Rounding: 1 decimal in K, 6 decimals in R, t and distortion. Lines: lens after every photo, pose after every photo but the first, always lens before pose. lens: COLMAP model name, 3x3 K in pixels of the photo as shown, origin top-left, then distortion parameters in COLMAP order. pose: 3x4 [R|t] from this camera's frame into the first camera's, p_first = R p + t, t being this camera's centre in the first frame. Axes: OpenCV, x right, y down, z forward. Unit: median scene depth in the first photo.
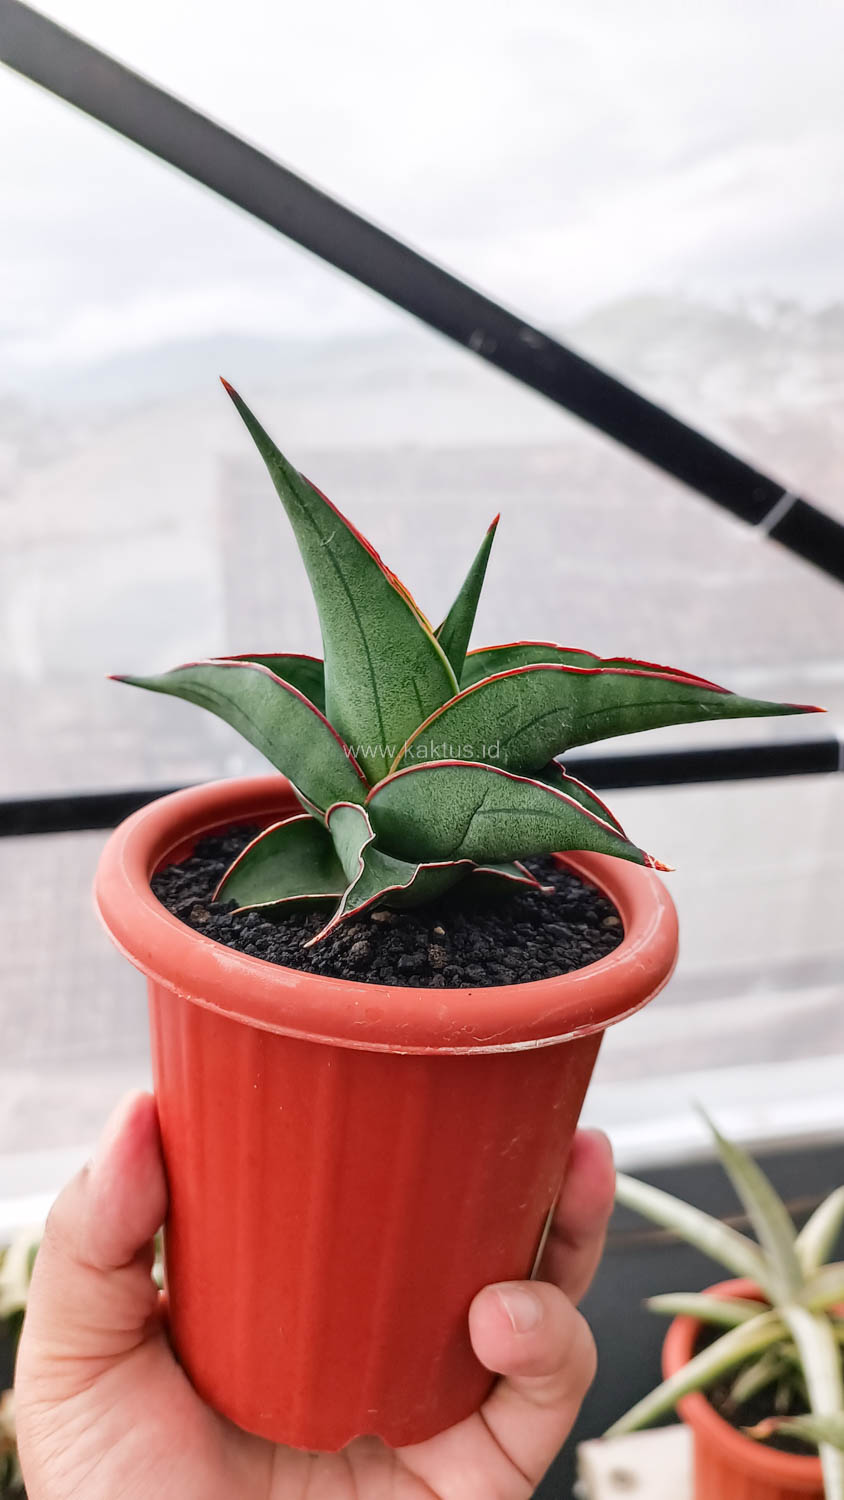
lens RADIAL K [[1133.6, 0, 431.1], [0, 1133.6, 761.6], [0, 0, 1]] dist [-0.007231, -0.011764]
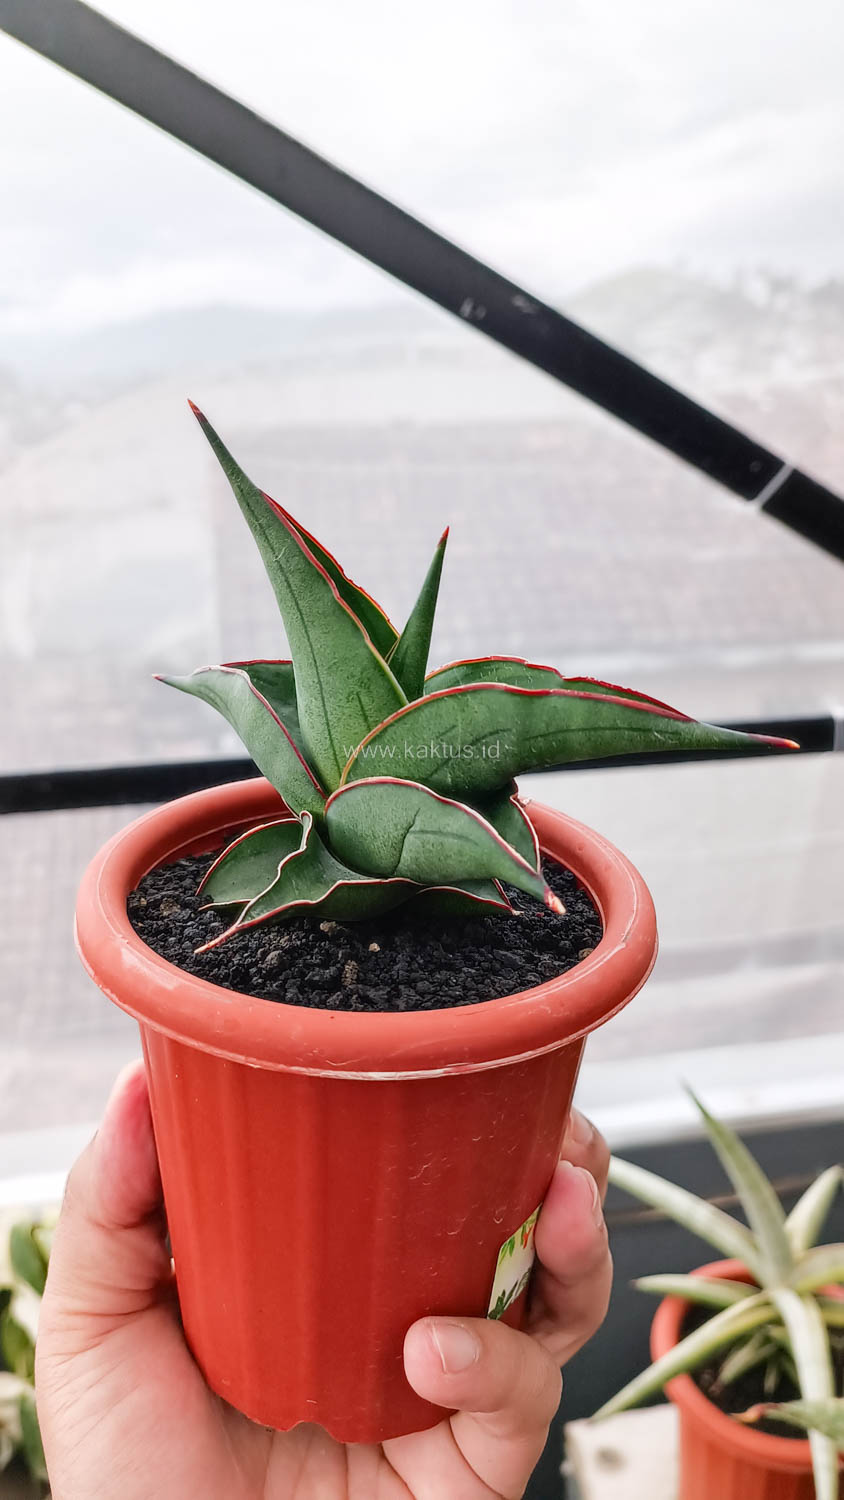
lens RADIAL K [[1133.6, 0, 434.7], [0, 1133.6, 755.5], [0, 0, 1]] dist [-0.007231, -0.011764]
pose [[0.945726, 0.054643, -0.320337, 0.368149], [-0.048405, 0.998452, 0.027410, -0.048933], [0.321339, -0.010416, 0.946907, 0.073708]]
